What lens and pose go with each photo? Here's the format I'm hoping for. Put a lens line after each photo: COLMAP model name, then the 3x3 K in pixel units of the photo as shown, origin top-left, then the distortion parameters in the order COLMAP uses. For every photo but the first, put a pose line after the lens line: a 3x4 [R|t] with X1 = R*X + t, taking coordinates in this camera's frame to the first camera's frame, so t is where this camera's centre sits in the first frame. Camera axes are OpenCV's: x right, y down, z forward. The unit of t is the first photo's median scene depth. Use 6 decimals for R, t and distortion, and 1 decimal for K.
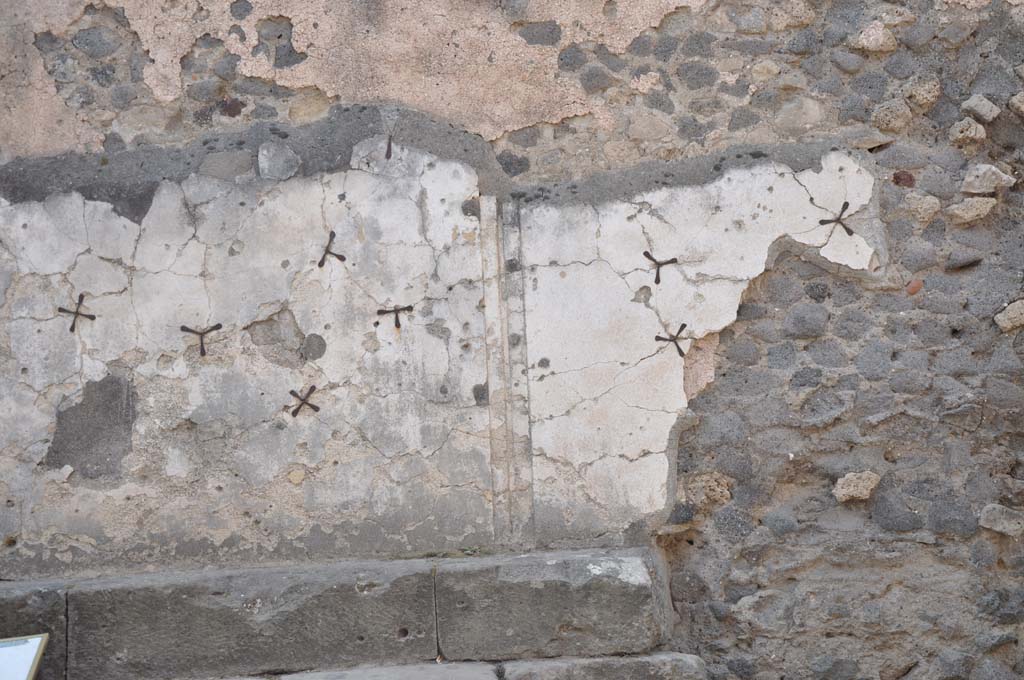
lens RADIAL K [[1729.4, 0, 512.0], [0, 1729.4, 340.0], [0, 0, 1]] dist [0.263073, 0.013664]
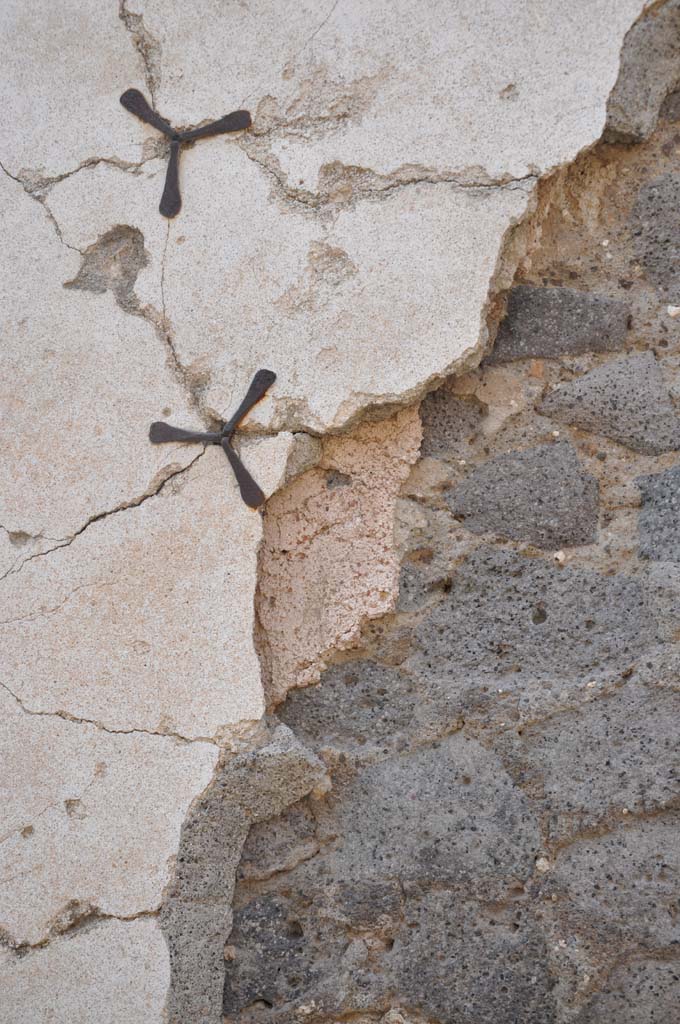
lens RADIAL K [[1729.4, 0, 340.0], [0, 1729.4, 512.0], [0, 0, 1]] dist [0.263073, 0.013664]
pose [[0.965271, -0.013016, -0.260926, 0.171665], [-0.010759, 0.995930, -0.089481, 0.031599], [0.261029, 0.089180, 0.961203, 0.770174]]
